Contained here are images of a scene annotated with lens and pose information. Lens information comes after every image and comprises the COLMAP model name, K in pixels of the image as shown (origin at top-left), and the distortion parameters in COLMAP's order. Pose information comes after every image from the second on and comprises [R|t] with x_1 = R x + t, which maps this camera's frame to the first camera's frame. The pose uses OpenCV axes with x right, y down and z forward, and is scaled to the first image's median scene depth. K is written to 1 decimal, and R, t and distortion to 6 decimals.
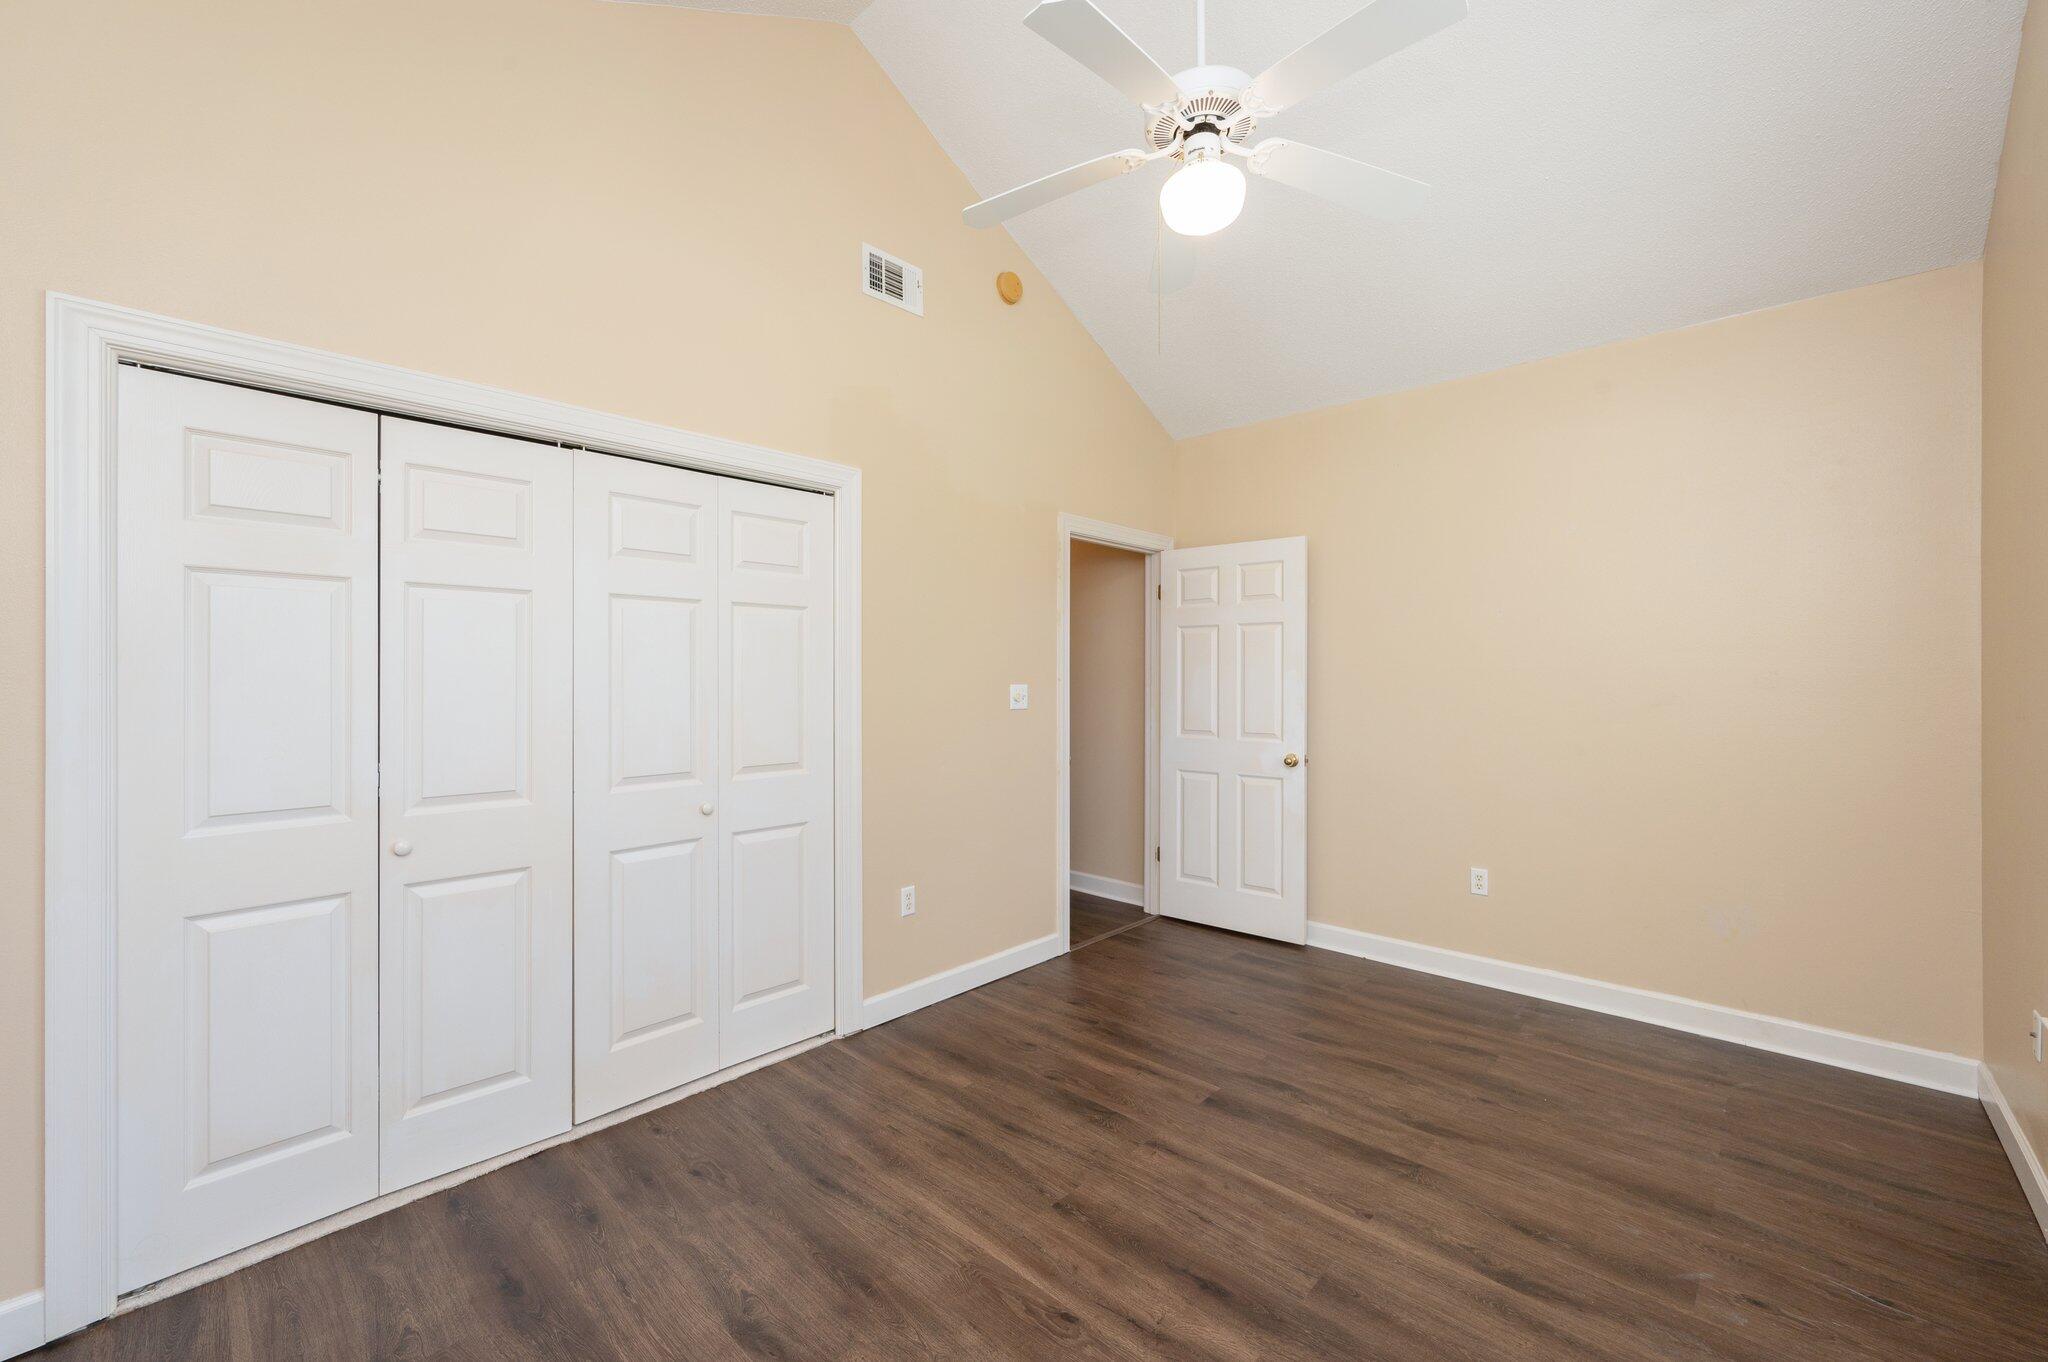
lens RADIAL K [[821.0, 0, 1024.0], [0, 821.0, 681.0], [0, 0, 1]] dist [-0.001387, -0.000077]
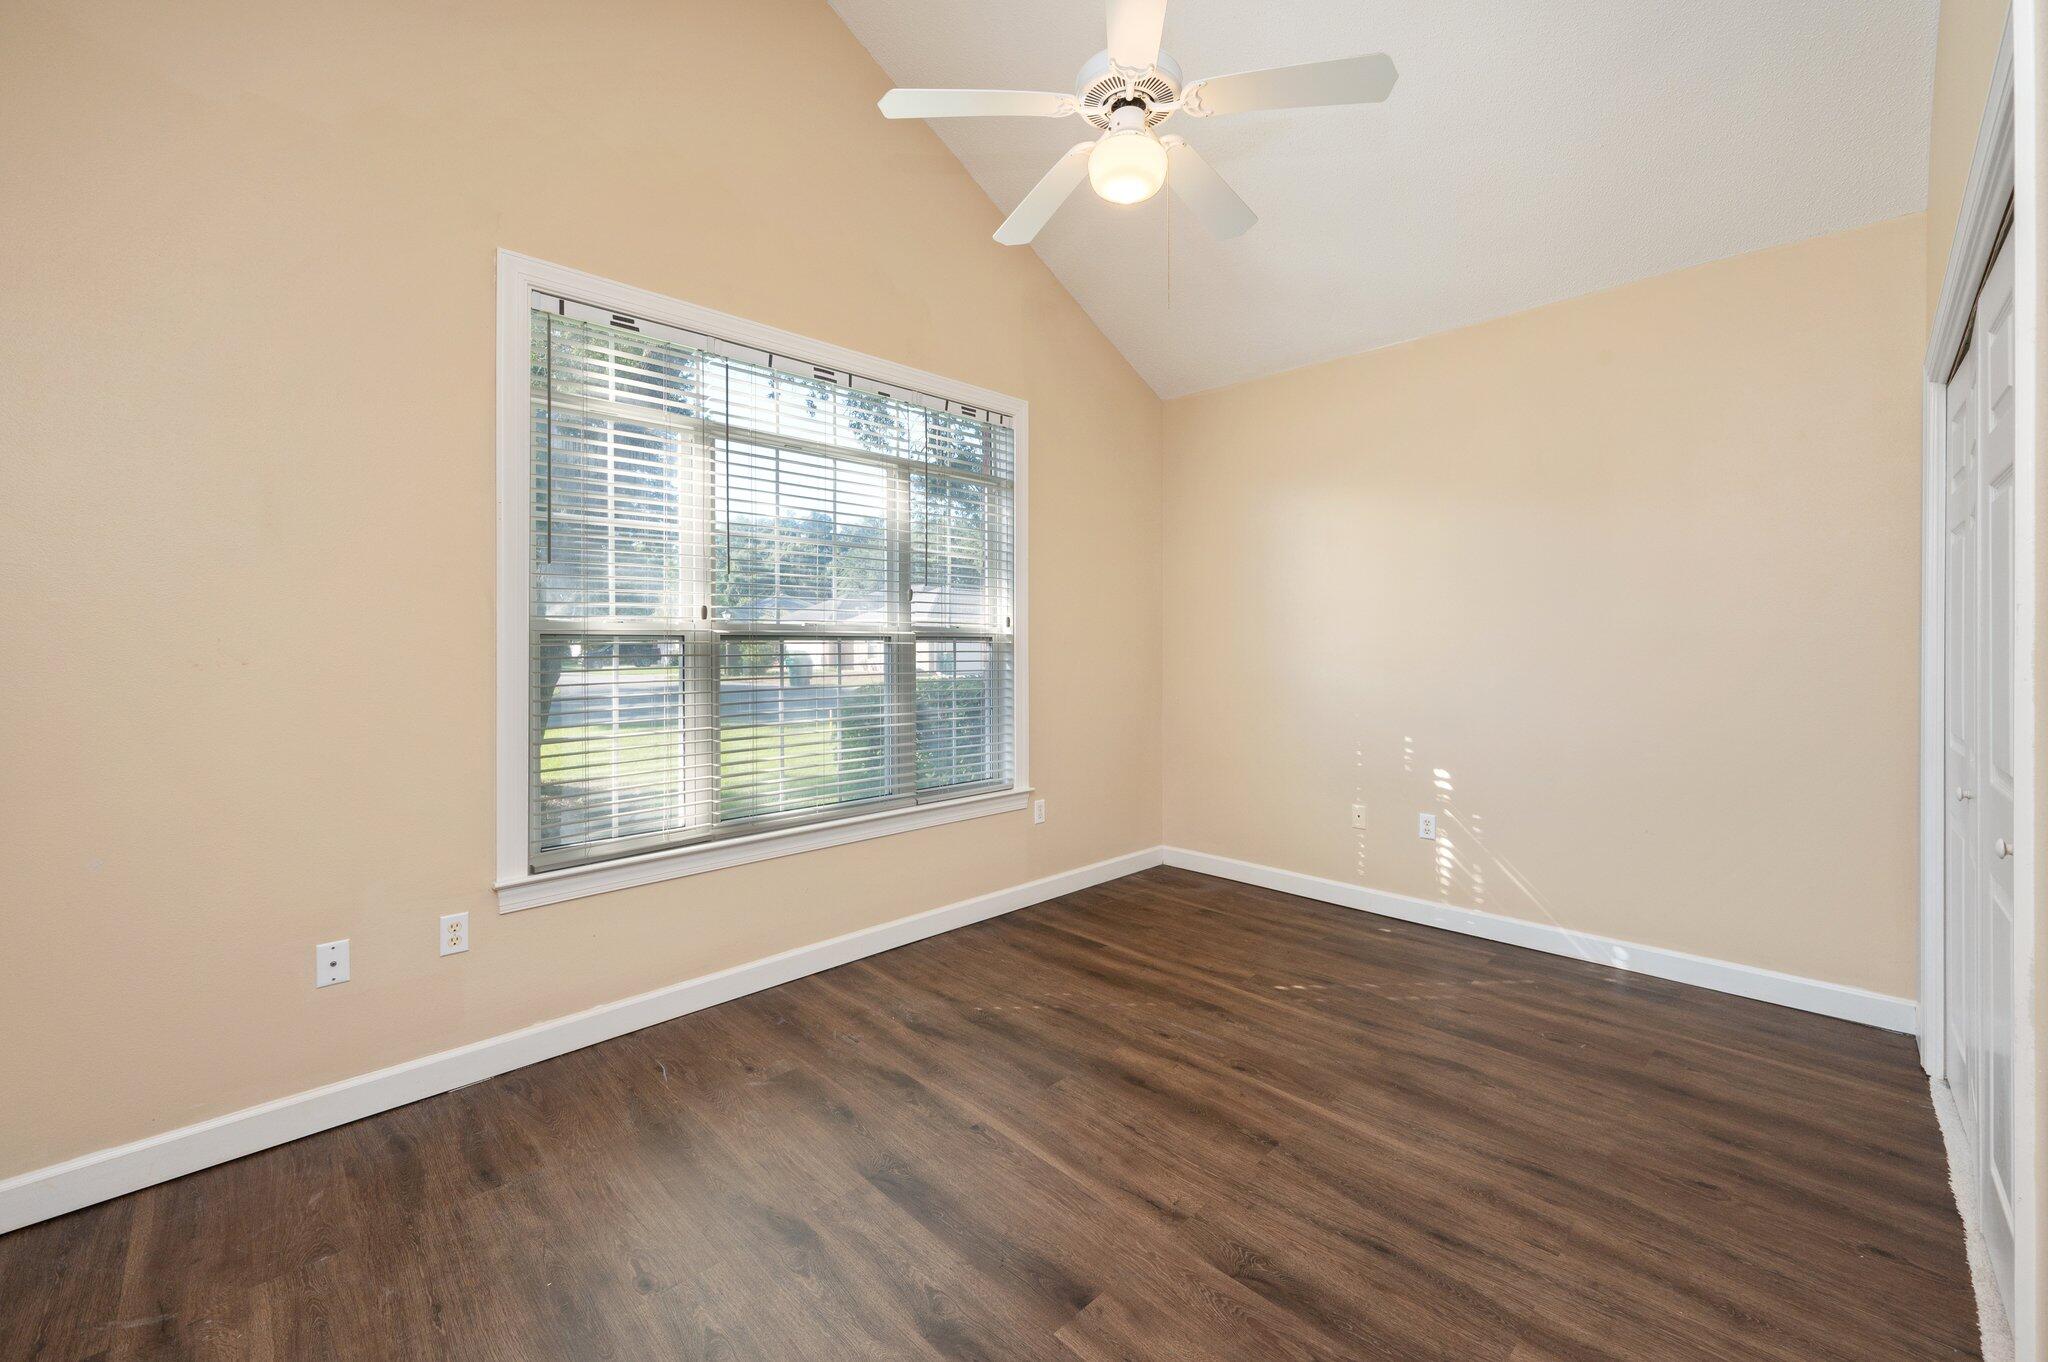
lens RADIAL K [[821.0, 0, 1024.0], [0, 821.0, 681.0], [0, 0, 1]] dist [-0.001387, -0.000077]
pose [[-0.998996, 0.000756, 0.044790, 0.294306], [0.002737, 0.999020, 0.044168, 0.024544], [-0.044713, 0.044246, -0.998020, 1.941865]]
